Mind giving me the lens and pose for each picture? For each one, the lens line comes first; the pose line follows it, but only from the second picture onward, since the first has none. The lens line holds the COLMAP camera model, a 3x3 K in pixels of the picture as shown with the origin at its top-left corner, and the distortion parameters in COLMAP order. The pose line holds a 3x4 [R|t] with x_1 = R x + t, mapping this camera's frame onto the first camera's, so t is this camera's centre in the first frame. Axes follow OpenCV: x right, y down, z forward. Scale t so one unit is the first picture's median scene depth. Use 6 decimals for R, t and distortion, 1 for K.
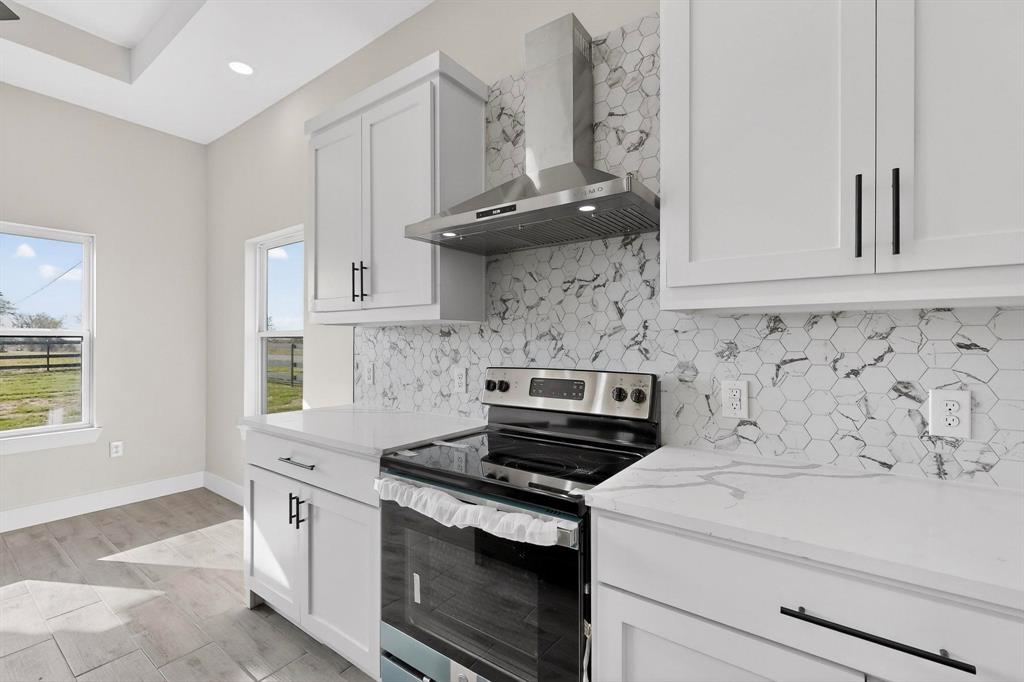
lens RADIAL K [[443.6, 0, 511.0], [0, 443.6, 342.5], [0, 0, 1]] dist [-0.000683, 0.000224]
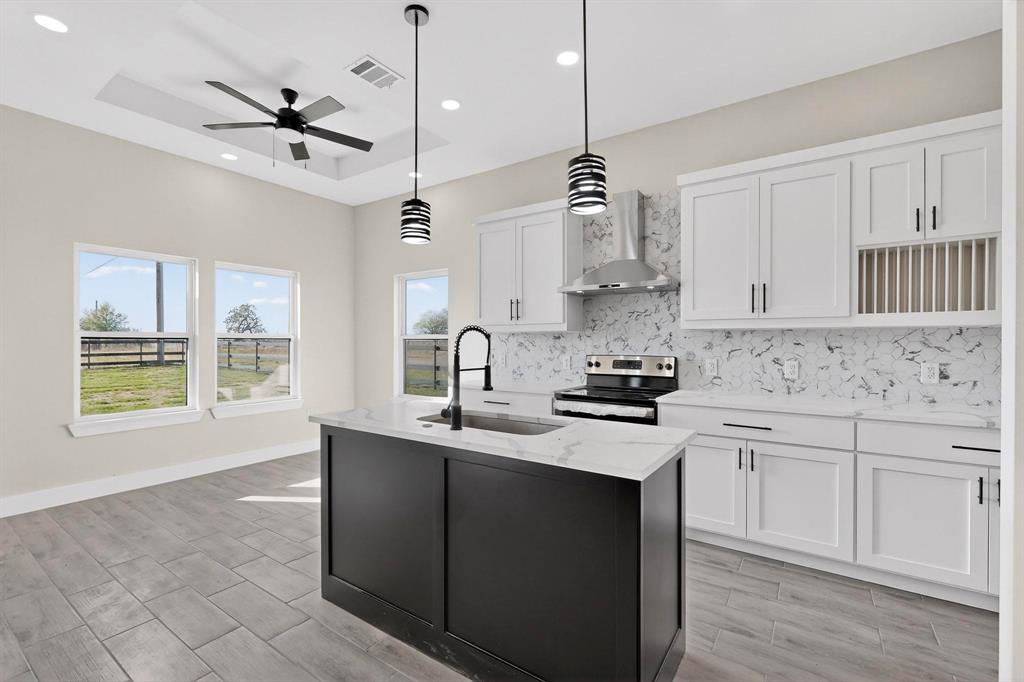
lens RADIAL K [[443.6, 0, 511.0], [0, 443.6, 342.5], [0, 0, 1]] dist [-0.000683, 0.000224]
pose [[0.999521, 0.002049, 0.030873, -0.504468], [-0.002000, 0.999997, -0.001626, 0.004845], [-0.030876, 0.001564, 0.999522, -1.055637]]
